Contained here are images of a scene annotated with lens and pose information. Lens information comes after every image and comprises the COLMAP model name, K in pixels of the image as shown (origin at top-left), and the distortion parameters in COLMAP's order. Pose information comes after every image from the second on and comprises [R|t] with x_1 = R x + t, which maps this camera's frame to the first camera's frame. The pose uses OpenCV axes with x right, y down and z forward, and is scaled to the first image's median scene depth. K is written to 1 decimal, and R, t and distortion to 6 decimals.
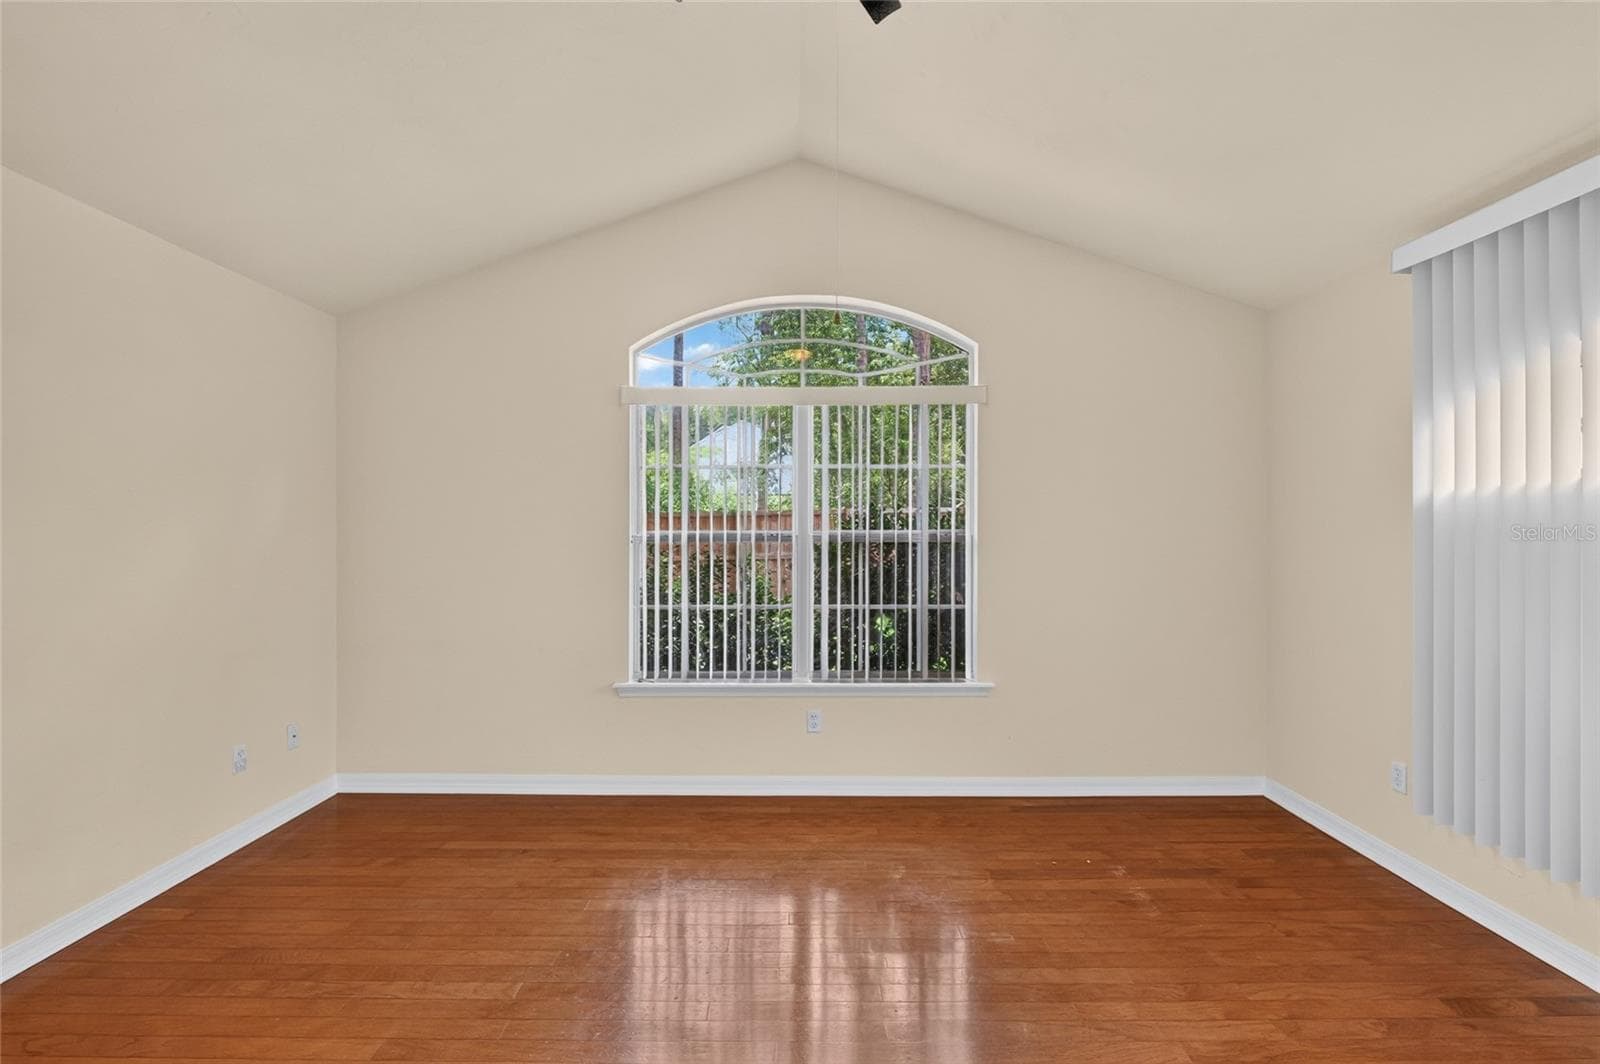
lens RADIAL K [[680.7, 0, 801.0], [0, 680.7, 534.7], [0, 0, 1]] dist [0.001981, -0.000002]
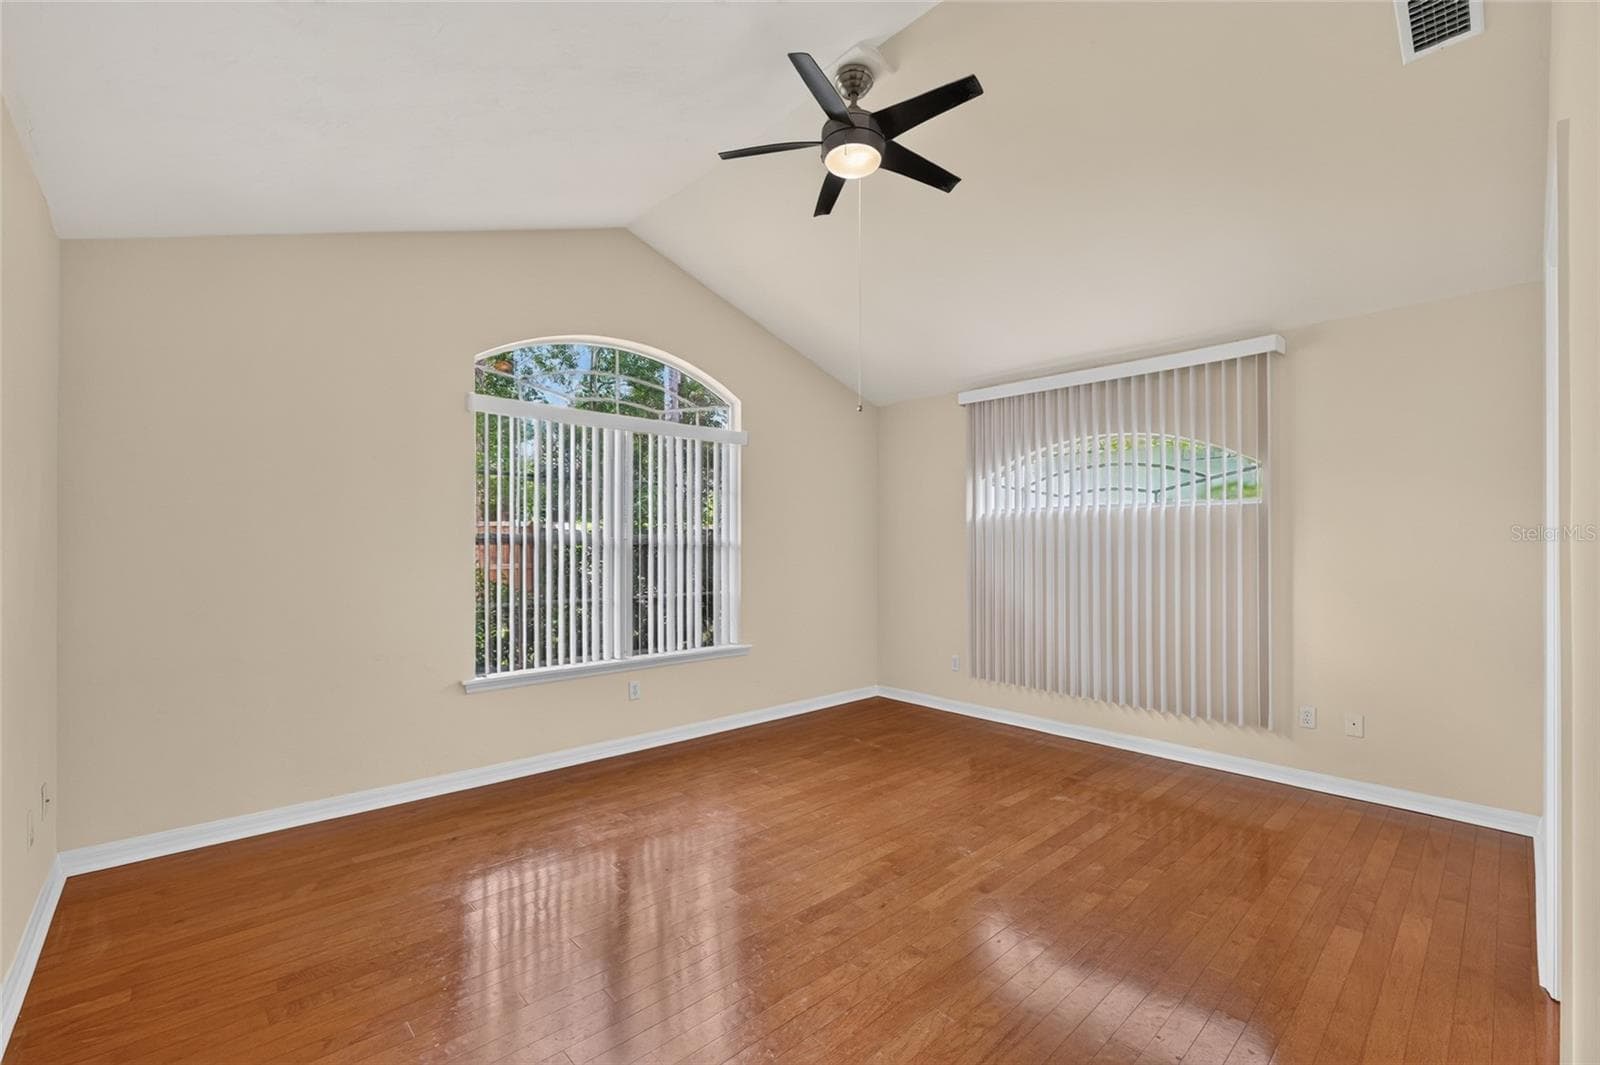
lens RADIAL K [[680.7, 0, 801.0], [0, 680.7, 535.2], [0, 0, 1]] dist [0.001981, -0.000002]
pose [[0.733096, 0.008434, 0.680073, -0.709098], [0.001171, 0.999906, -0.013663, 0.016834], [-0.680125, 0.010813, 0.733017, -0.119564]]
